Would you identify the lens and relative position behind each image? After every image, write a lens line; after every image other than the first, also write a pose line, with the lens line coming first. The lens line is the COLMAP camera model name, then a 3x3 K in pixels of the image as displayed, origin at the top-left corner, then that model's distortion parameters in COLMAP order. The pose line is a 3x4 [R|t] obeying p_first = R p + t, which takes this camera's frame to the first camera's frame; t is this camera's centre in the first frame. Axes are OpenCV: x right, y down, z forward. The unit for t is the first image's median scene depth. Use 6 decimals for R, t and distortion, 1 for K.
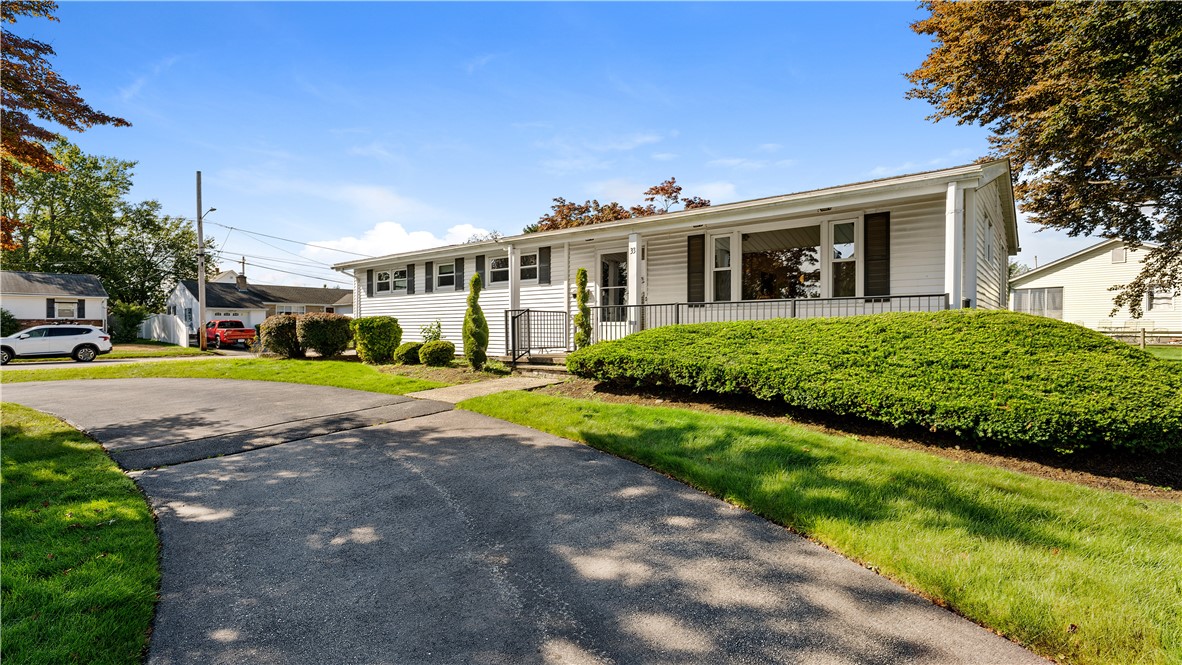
lens RADIAL K [[555.2, 0, 590.6], [0, 555.2, 332.2], [0, 0, 1]] dist [-0.011209, 0.000113]
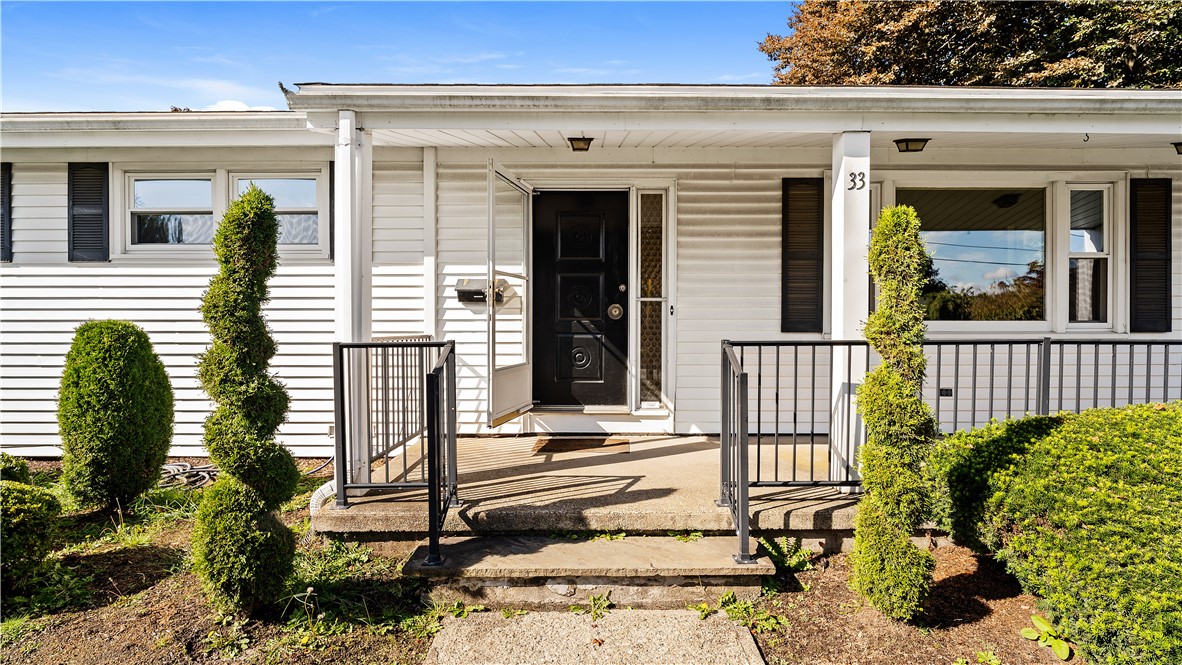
lens RADIAL K [[555.2, 0, 591.6], [0, 555.2, 331.1], [0, 0, 1]] dist [-0.011209, 0.000113]
pose [[0.774328, -0.005977, 0.632756, -0.241298], [0.002520, 0.999977, 0.006361, -0.049393], [-0.632780, -0.003331, 0.774325, 0.745032]]
